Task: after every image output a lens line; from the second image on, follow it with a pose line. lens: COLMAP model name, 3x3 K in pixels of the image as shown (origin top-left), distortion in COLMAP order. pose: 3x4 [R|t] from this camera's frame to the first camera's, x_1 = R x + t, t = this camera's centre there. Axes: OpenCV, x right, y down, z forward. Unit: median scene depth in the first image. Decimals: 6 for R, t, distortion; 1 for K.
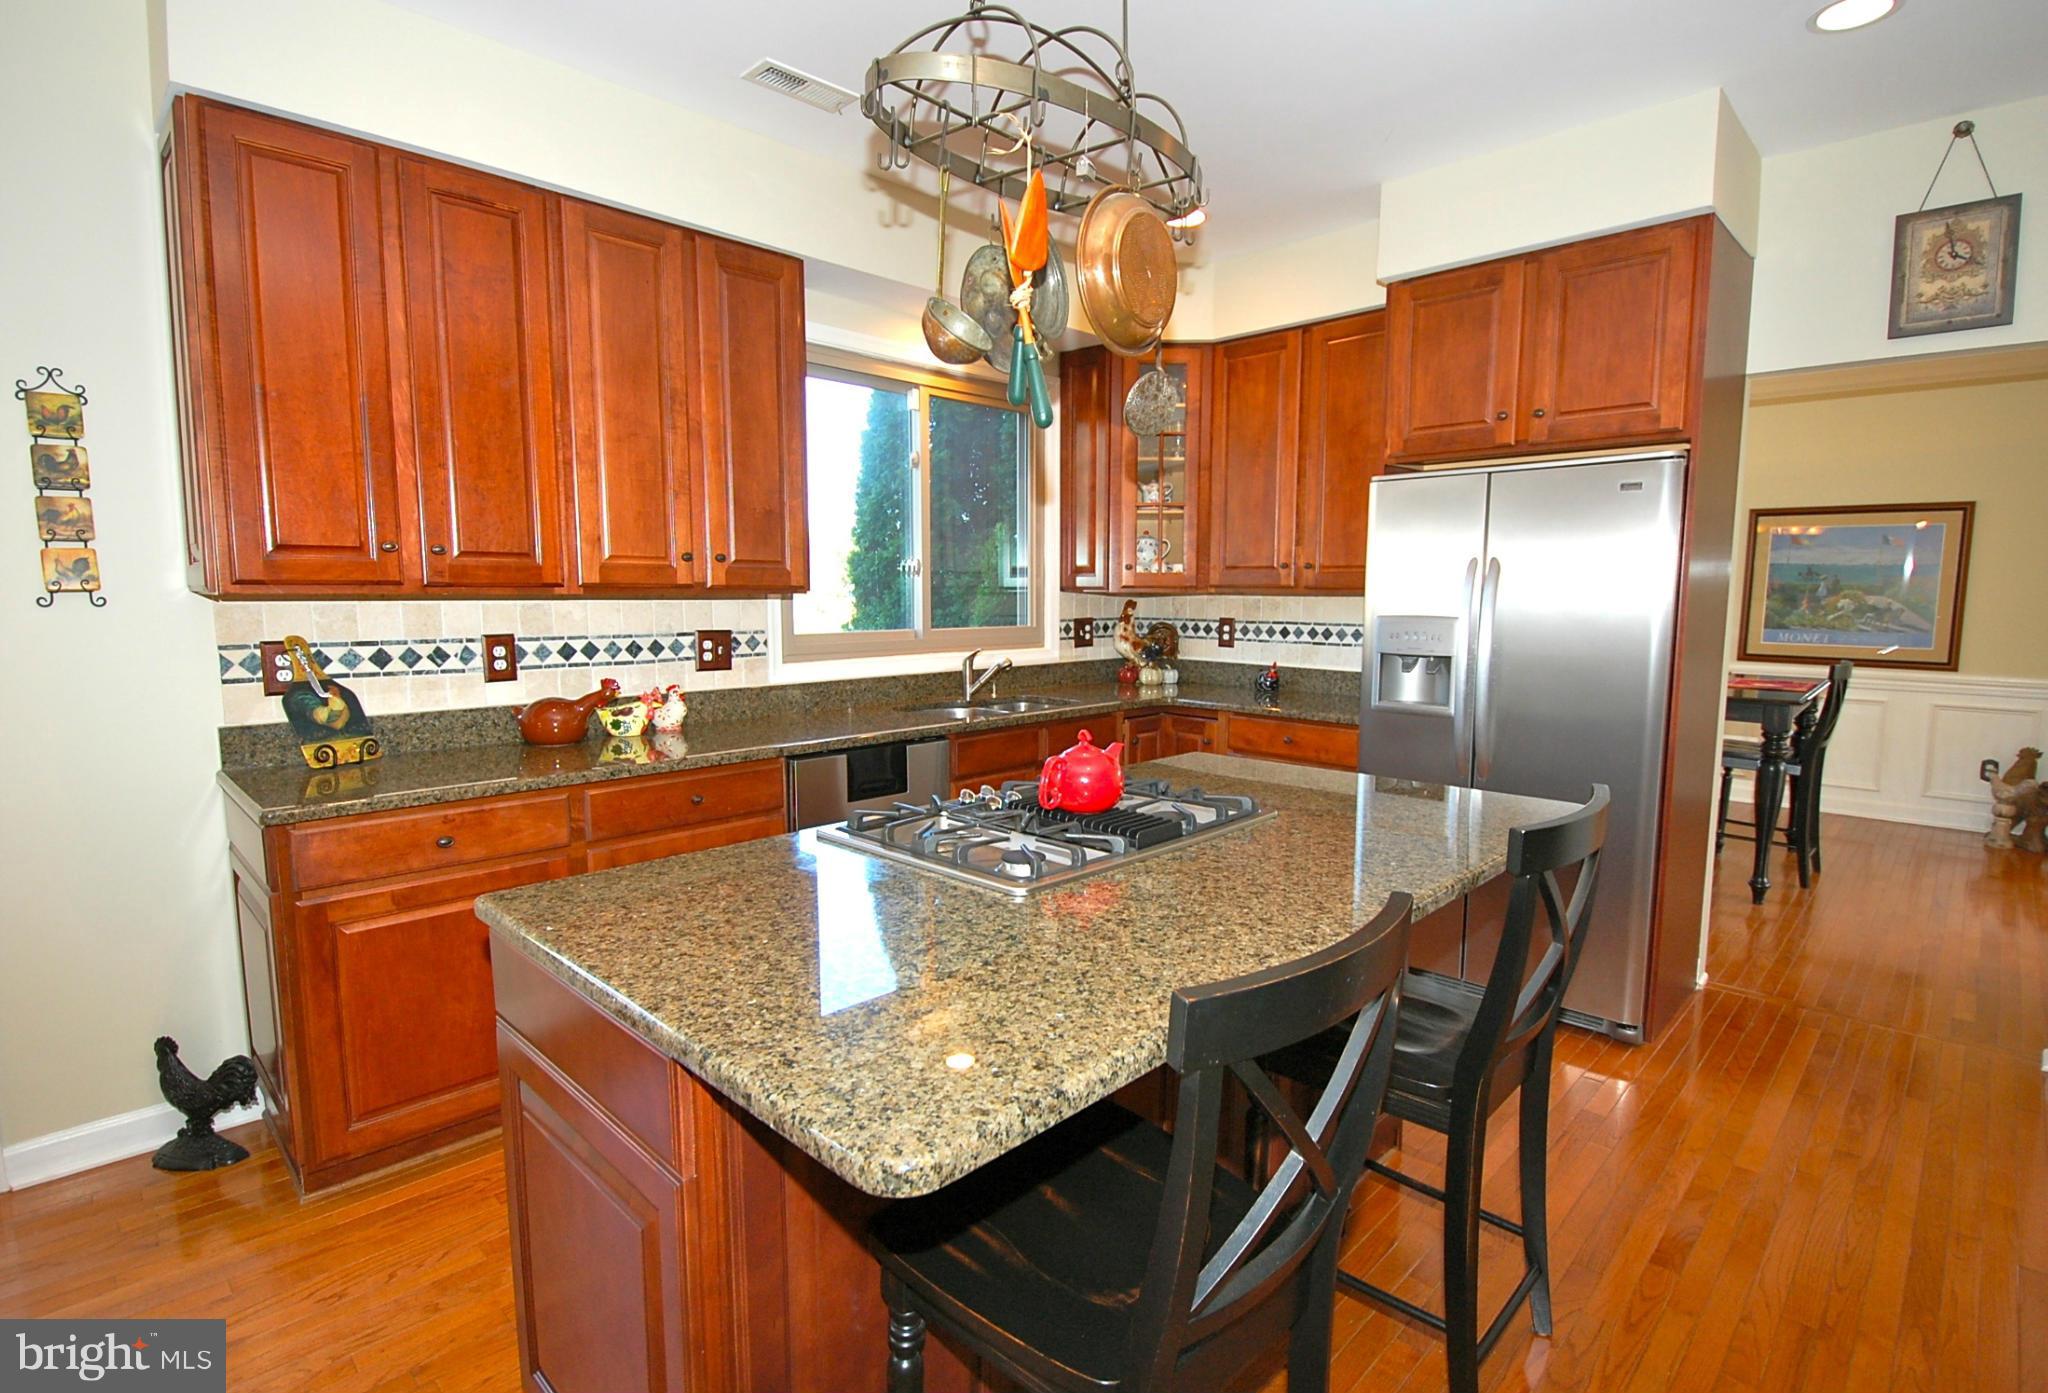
lens RADIAL K [[995.6, 0, 1026.9], [0, 995.6, 688.6], [0, 0, 1]] dist [-0.004007, -0.000730]
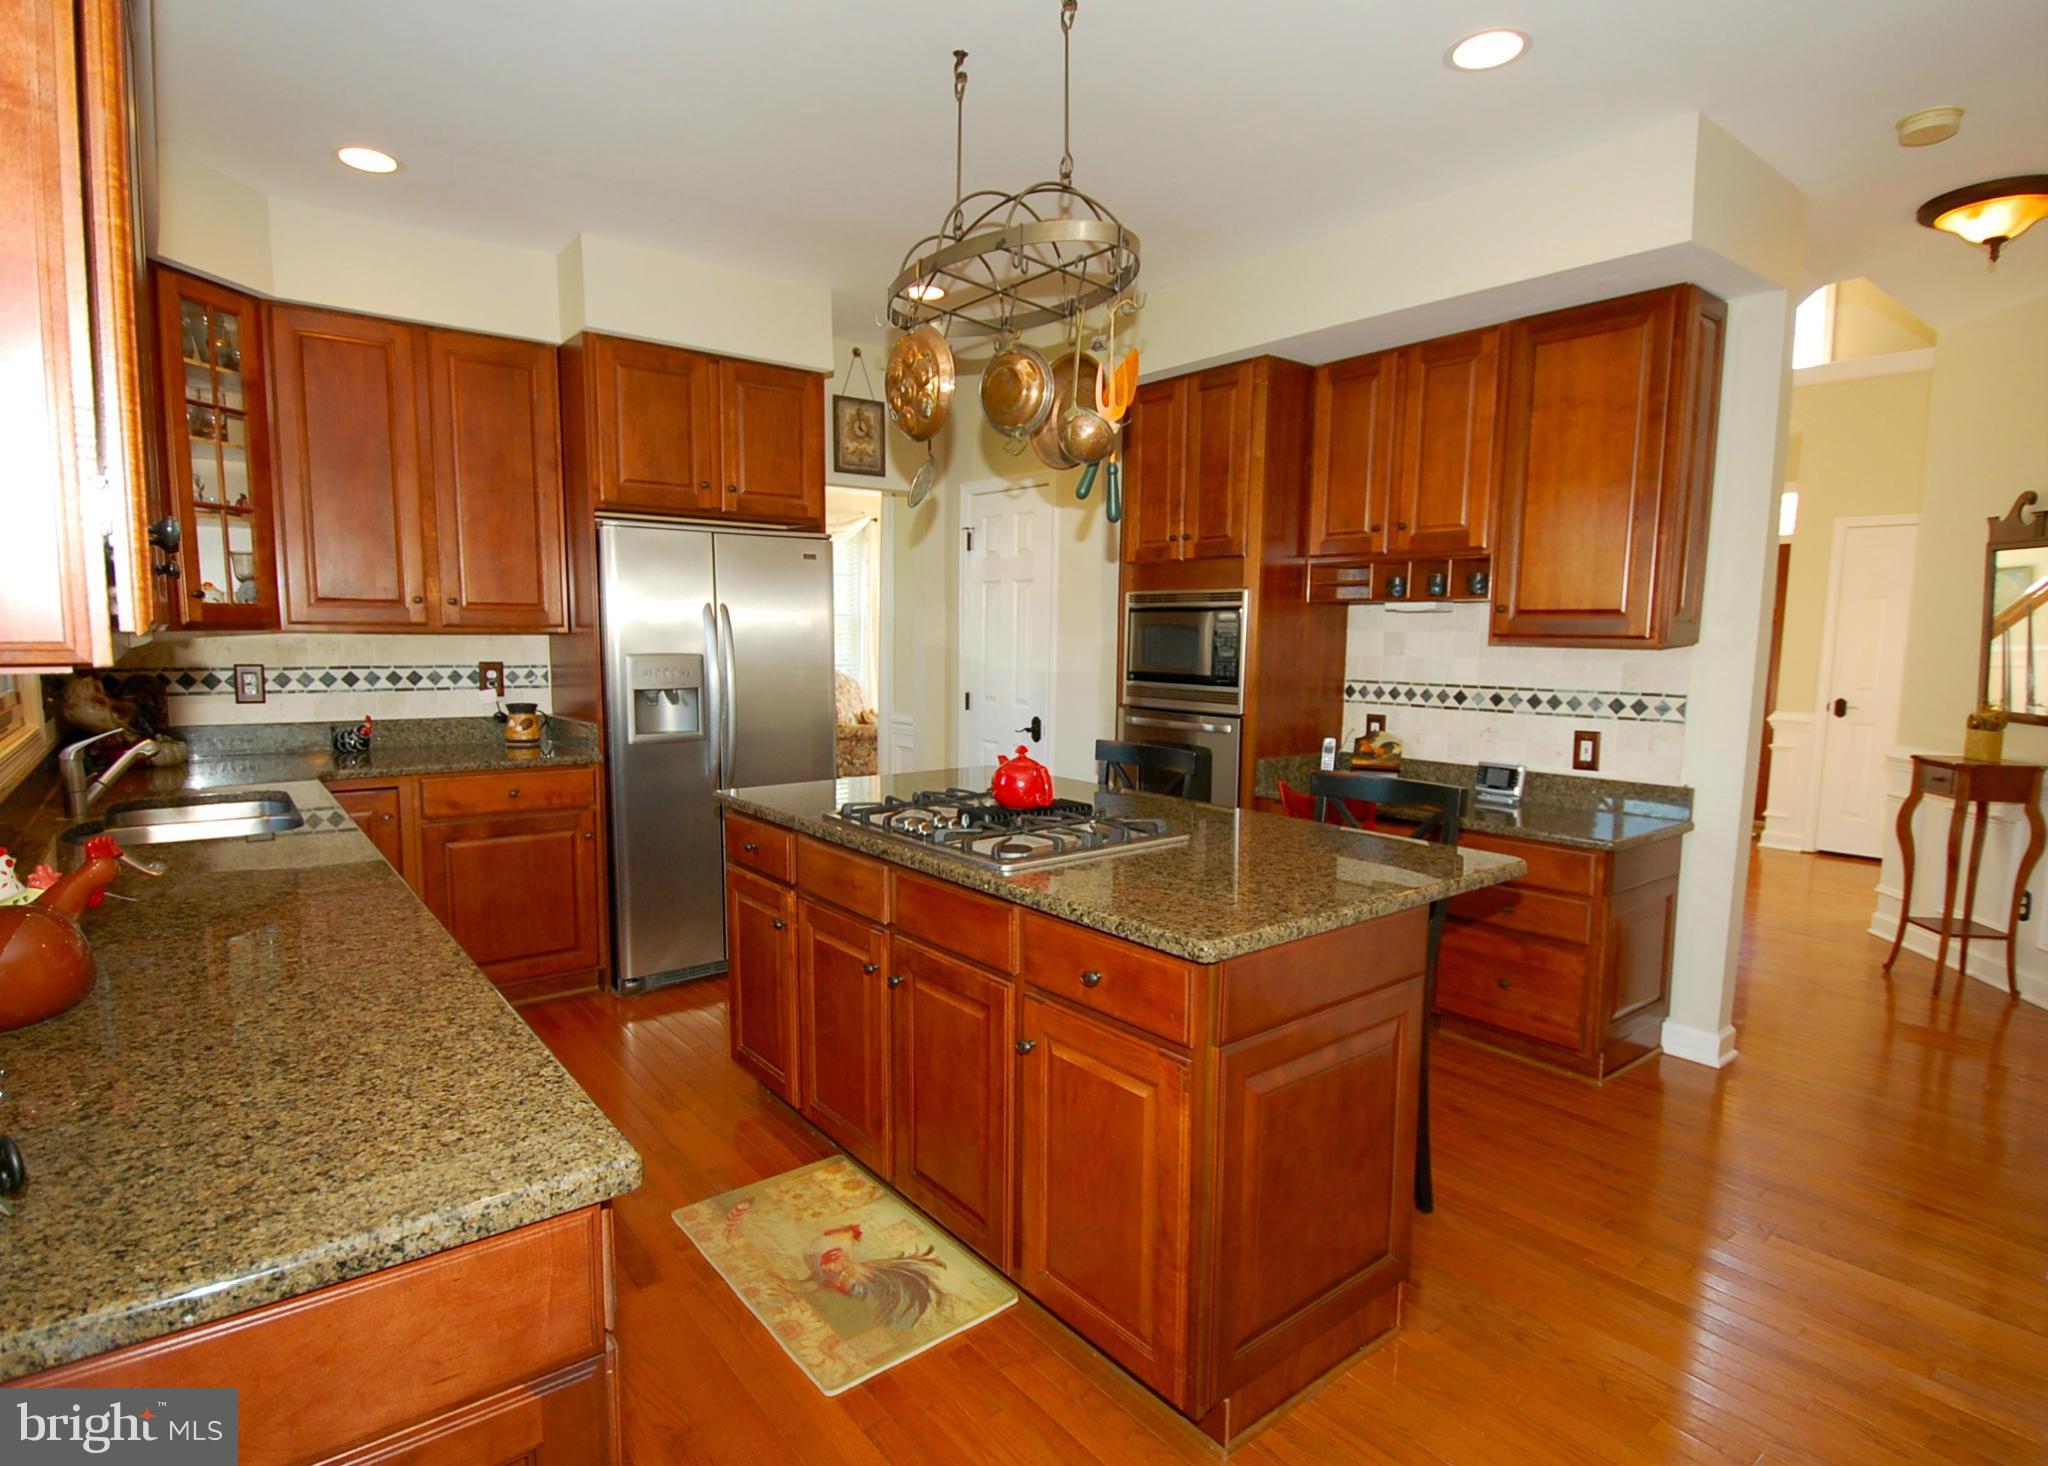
lens RADIAL K [[1066.4, 0, 1025.5], [0, 1066.4, 745.5], [0, 0, 1]] dist [0.002270, -0.000117]
pose [[0.122676, -0.110497, 0.986276, -0.699517], [0.087401, 0.991124, 0.100169, -0.053319], [-0.988591, 0.073914, 0.131245, 0.433092]]
